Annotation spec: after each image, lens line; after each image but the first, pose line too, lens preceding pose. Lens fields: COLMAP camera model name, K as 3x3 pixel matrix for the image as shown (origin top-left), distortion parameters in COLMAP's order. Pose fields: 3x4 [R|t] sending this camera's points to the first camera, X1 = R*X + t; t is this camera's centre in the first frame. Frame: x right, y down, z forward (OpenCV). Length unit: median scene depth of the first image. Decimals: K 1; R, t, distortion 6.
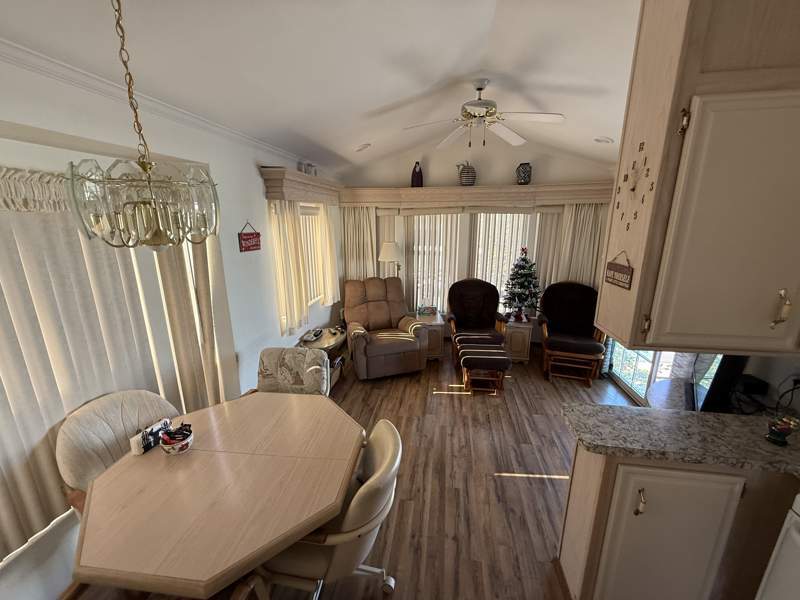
lens RADIAL K [[320.2, 0, 398.5], [0, 320.2, 300.7], [0, 0, 1]] dist [-0.001055, 0.001123]
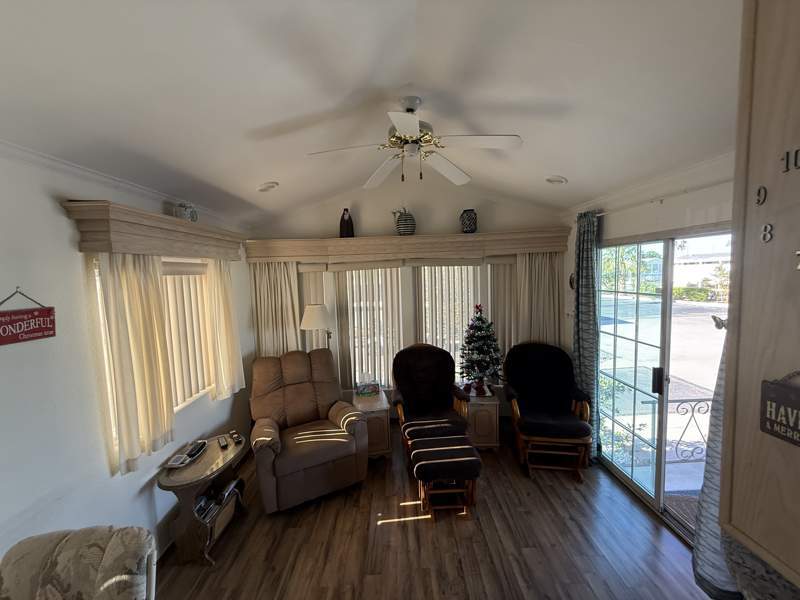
lens RADIAL K [[320.2, 0, 401.0], [0, 320.2, 298.5], [0, 0, 1]] dist [-0.001055, 0.001123]
pose [[0.985449, -0.041197, 0.164904, 0.063254], [0.068746, 0.983891, -0.165021, -0.063918], [-0.155449, 0.173956, 0.972407, 0.240284]]
